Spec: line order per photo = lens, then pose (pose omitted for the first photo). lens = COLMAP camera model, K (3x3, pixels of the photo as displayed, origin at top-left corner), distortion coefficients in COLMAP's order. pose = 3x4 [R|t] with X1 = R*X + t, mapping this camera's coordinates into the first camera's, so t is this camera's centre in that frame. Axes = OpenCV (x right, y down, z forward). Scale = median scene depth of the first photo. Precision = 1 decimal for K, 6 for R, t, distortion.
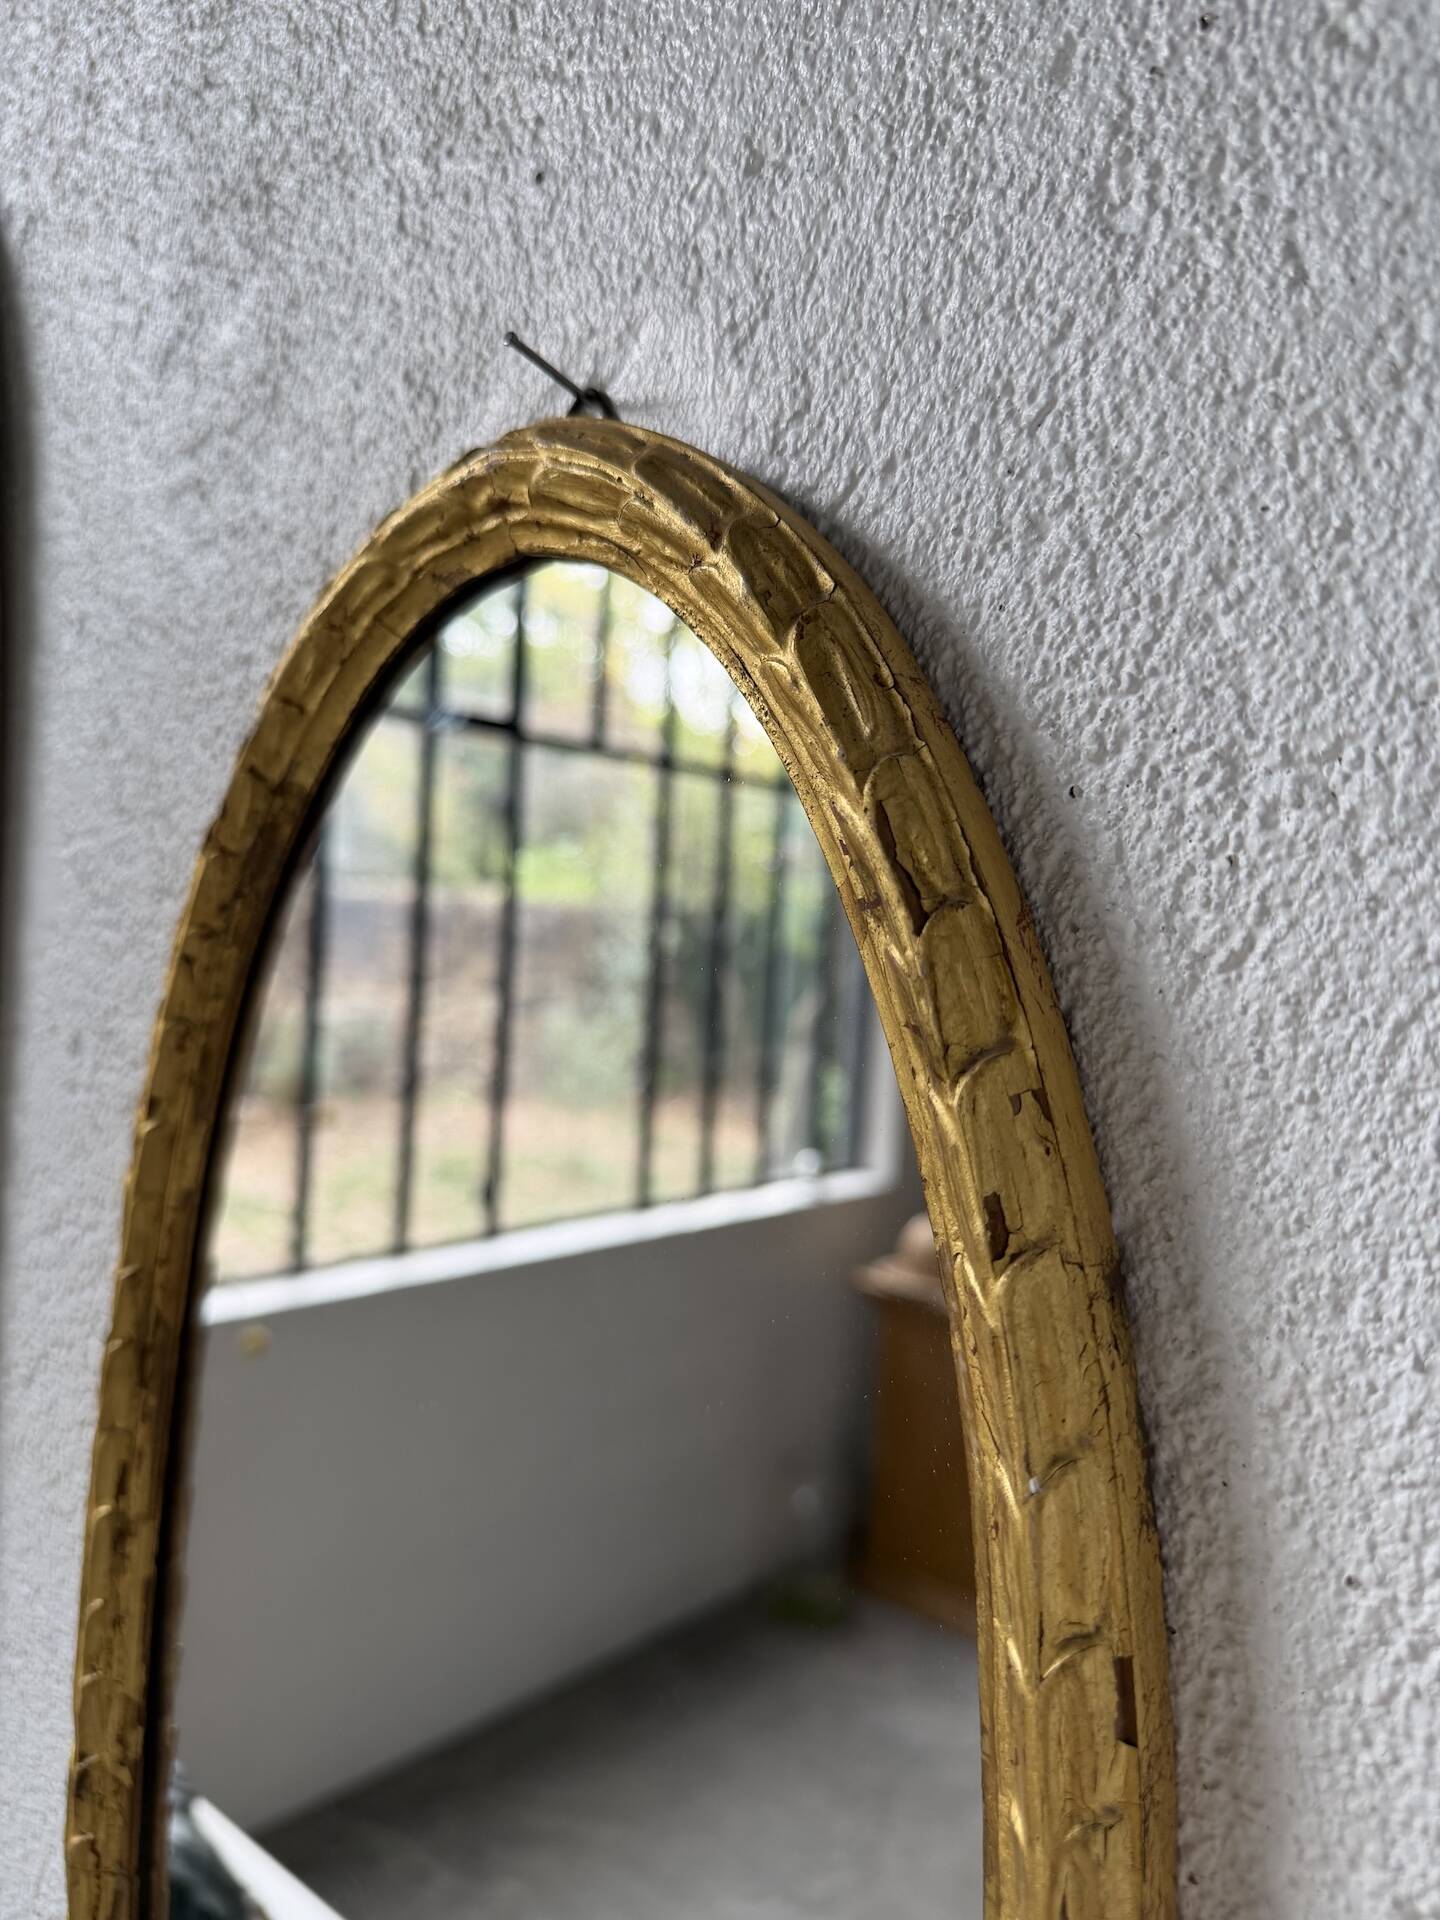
lens RADIAL K [[1337.4, 0, 772.2], [0, 1337.4, 940.4], [0, 0, 1]] dist [-0.004230, -0.004298]
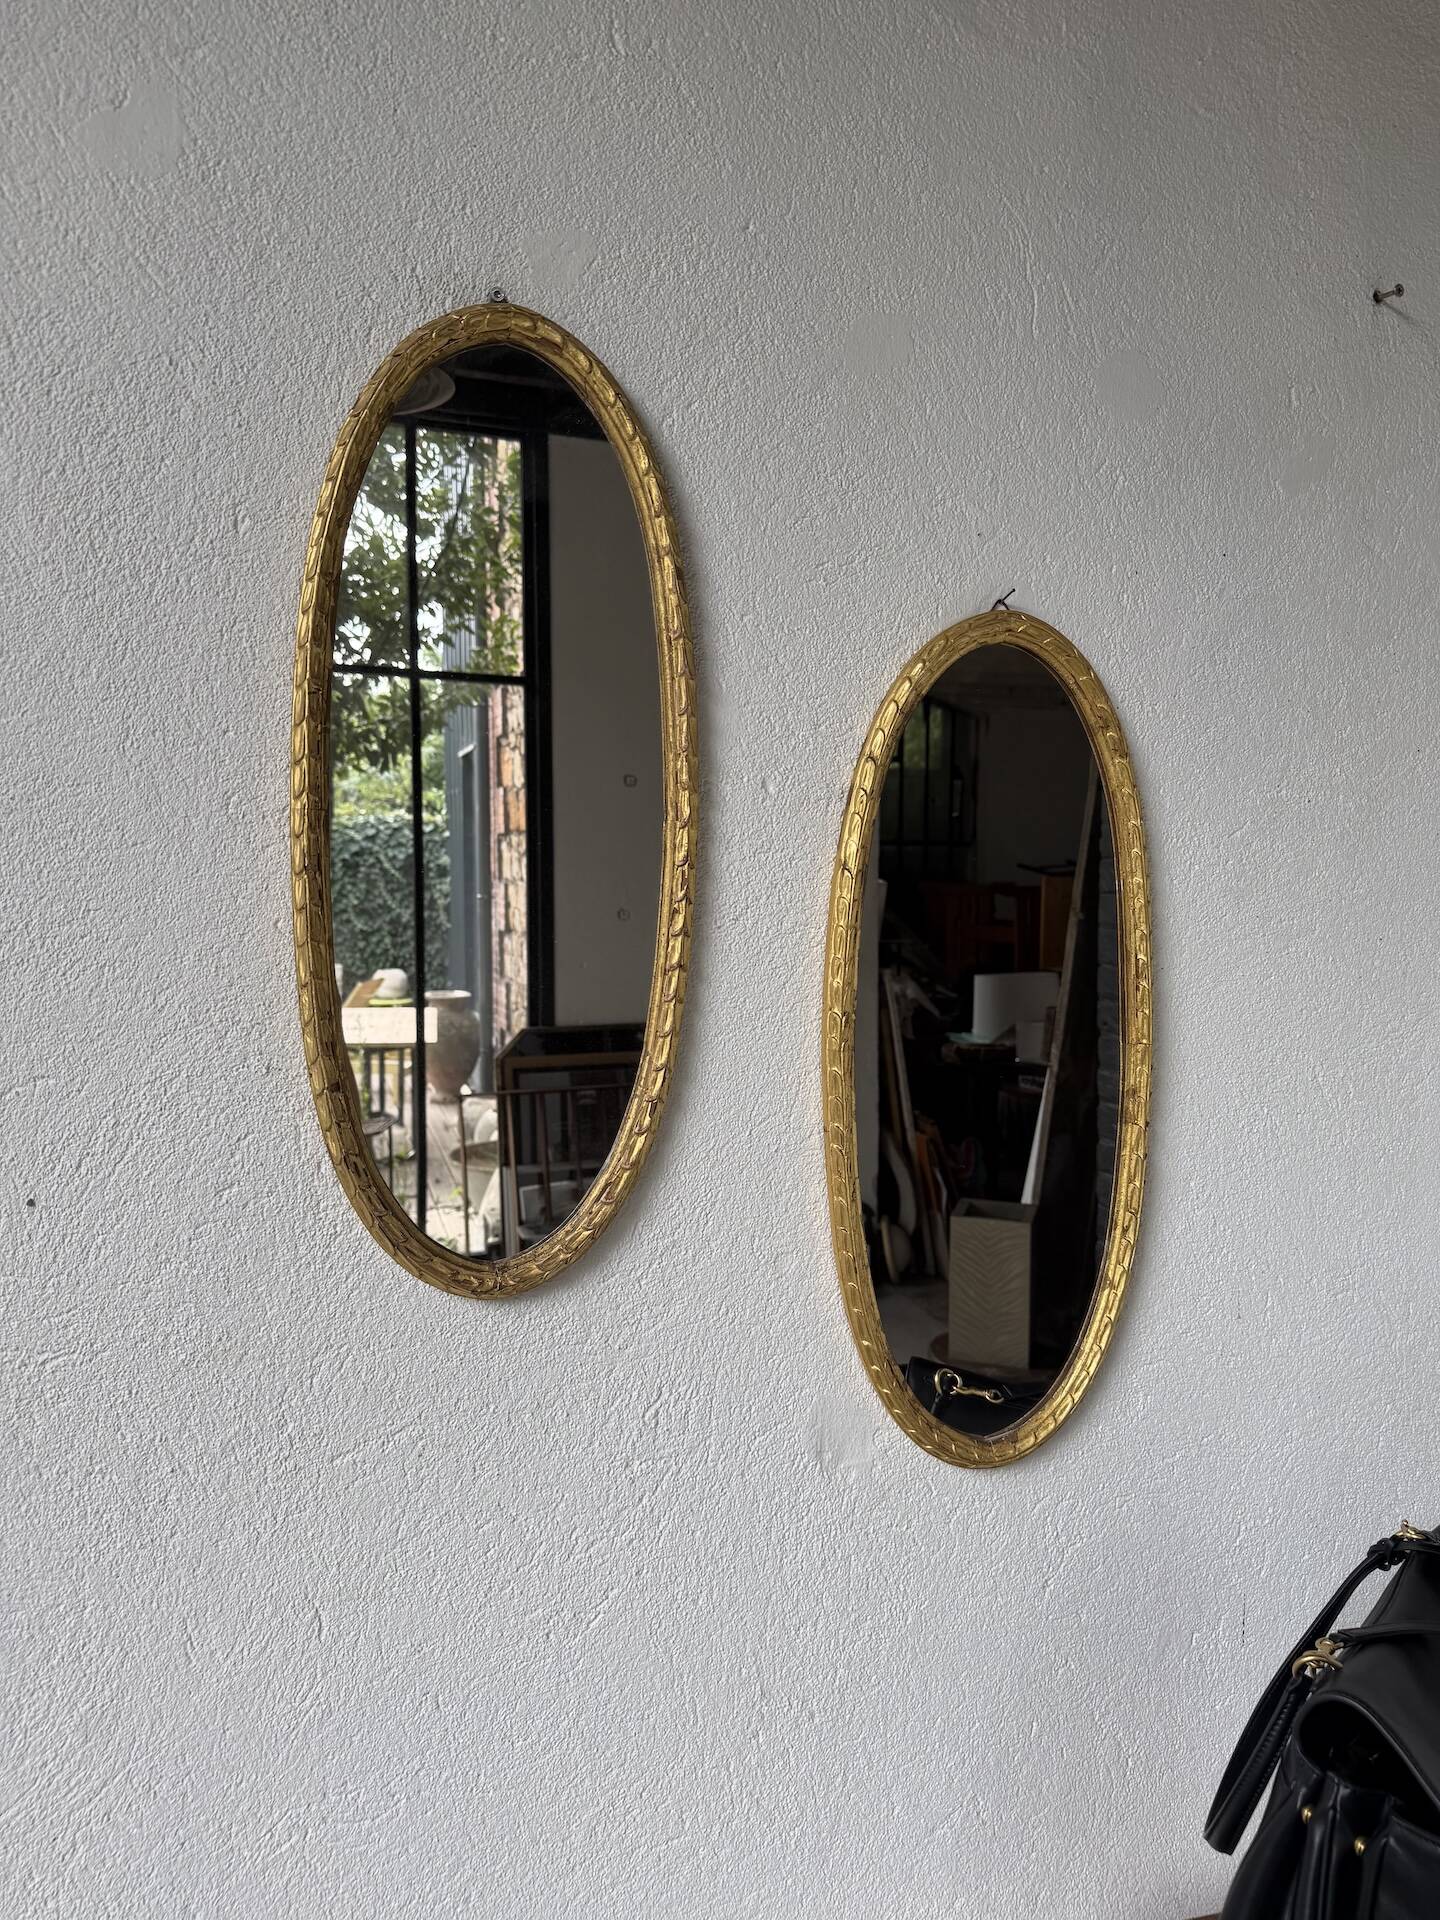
lens RADIAL K [[1324.2, 0, 721.5], [0, 1324.2, 958.1], [0, 0, 1]] dist [0.011007, -0.019690]
pose [[0.571866, -0.106869, 0.813356, -4.994707], [0.037345, 0.993842, 0.104327, 0.270270], [-0.819497, -0.029286, 0.572335, -0.779953]]
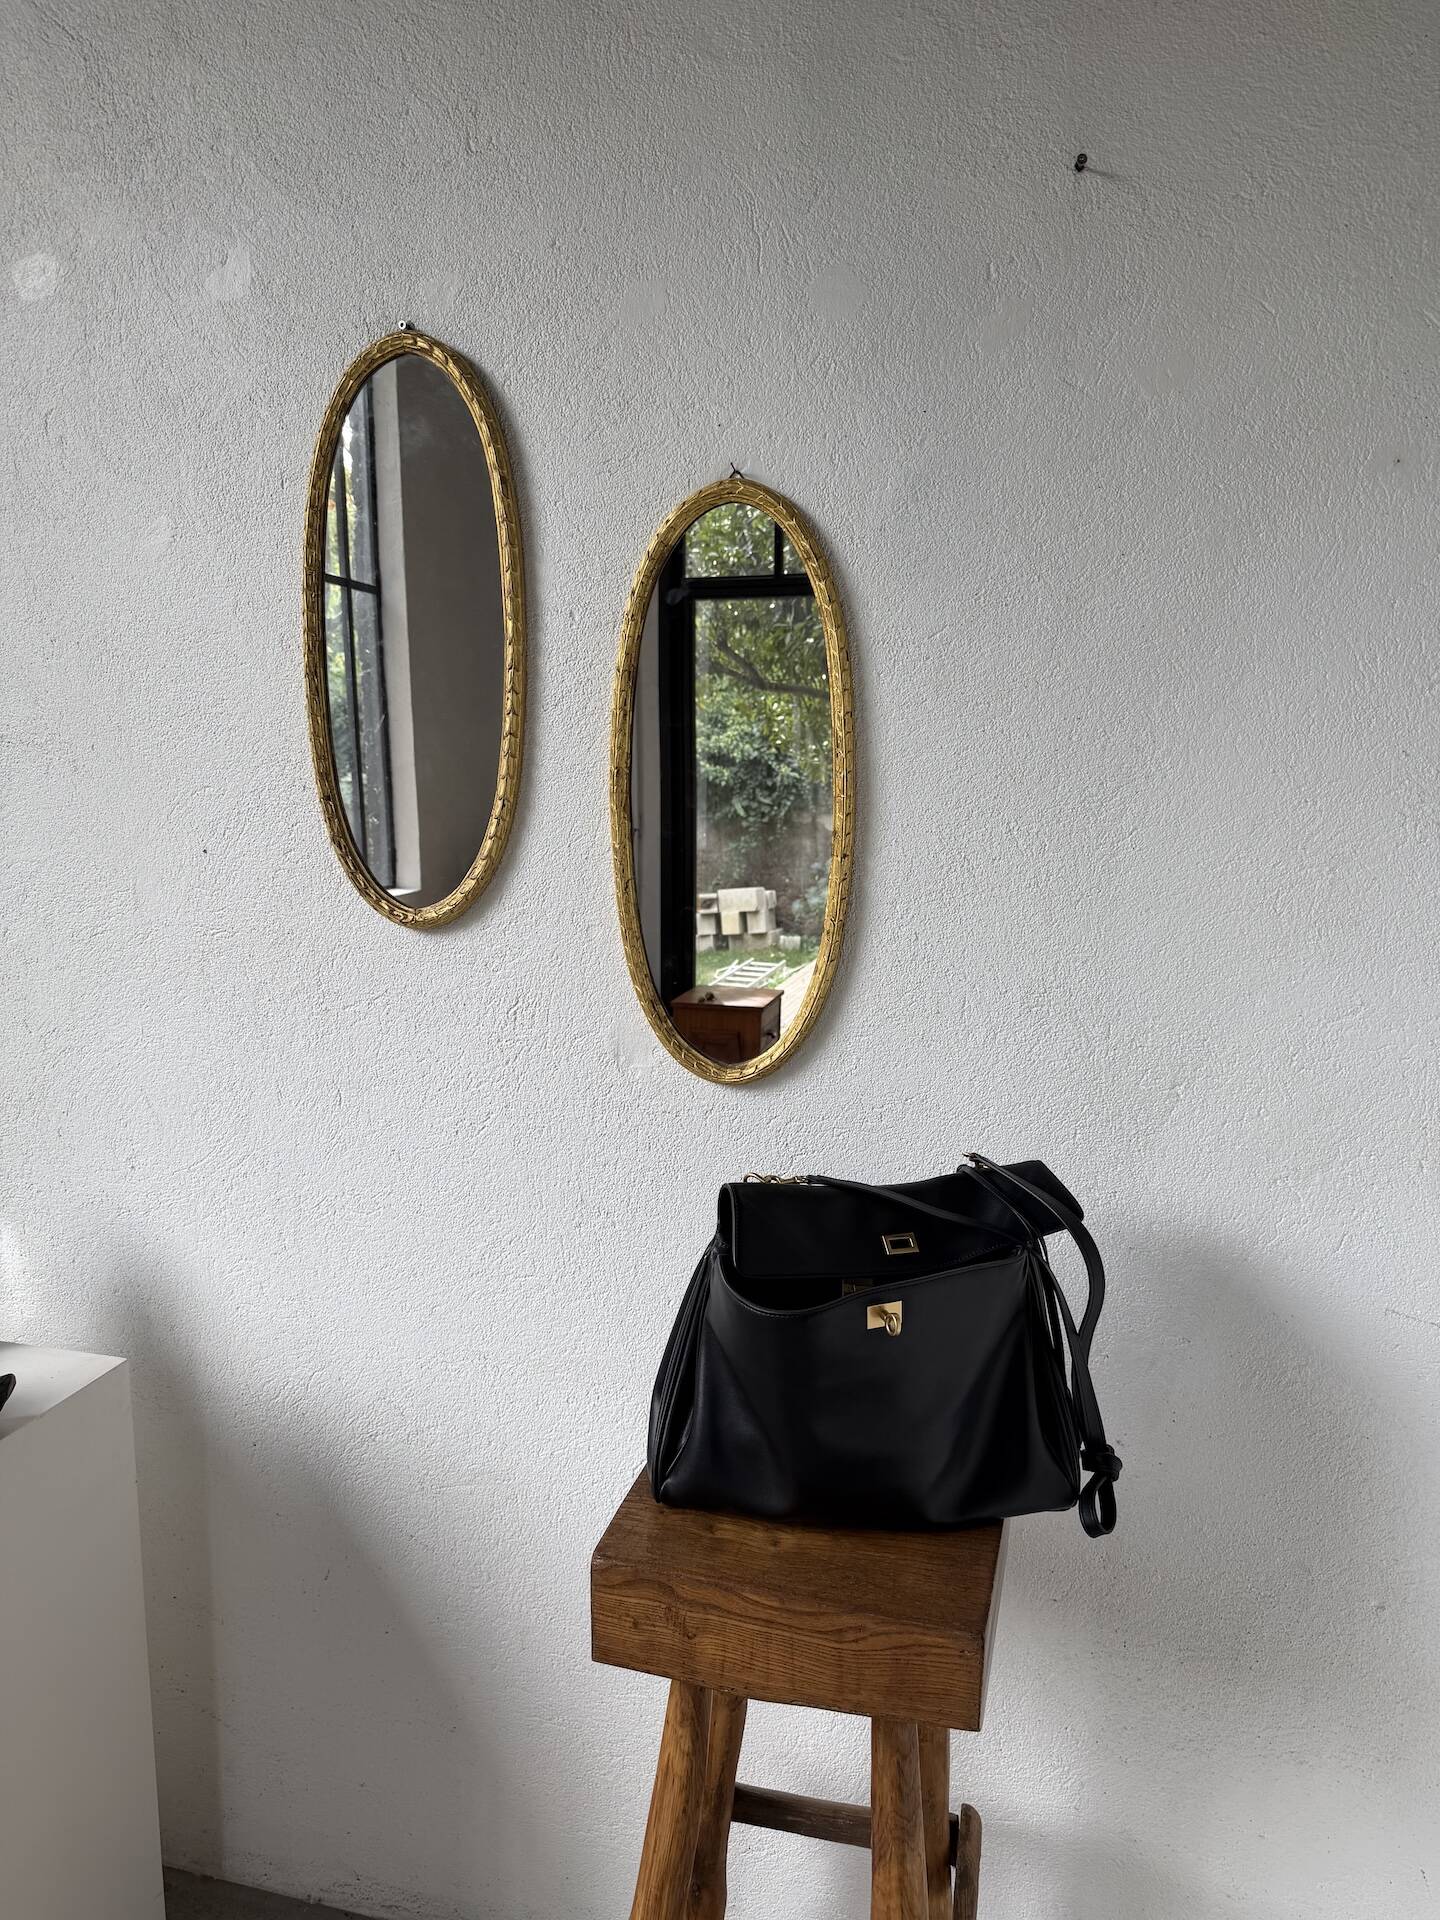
lens RADIAL K [[1333.4, 0, 730.4], [0, 1333.4, 961.2], [0, 0, 1]] dist [0.013181, -0.026341]
pose [[0.915052, -0.115724, 0.386378, -3.240946], [0.056255, 0.985210, 0.161853, 0.902352], [-0.399394, -0.126368, 0.908028, -5.492880]]
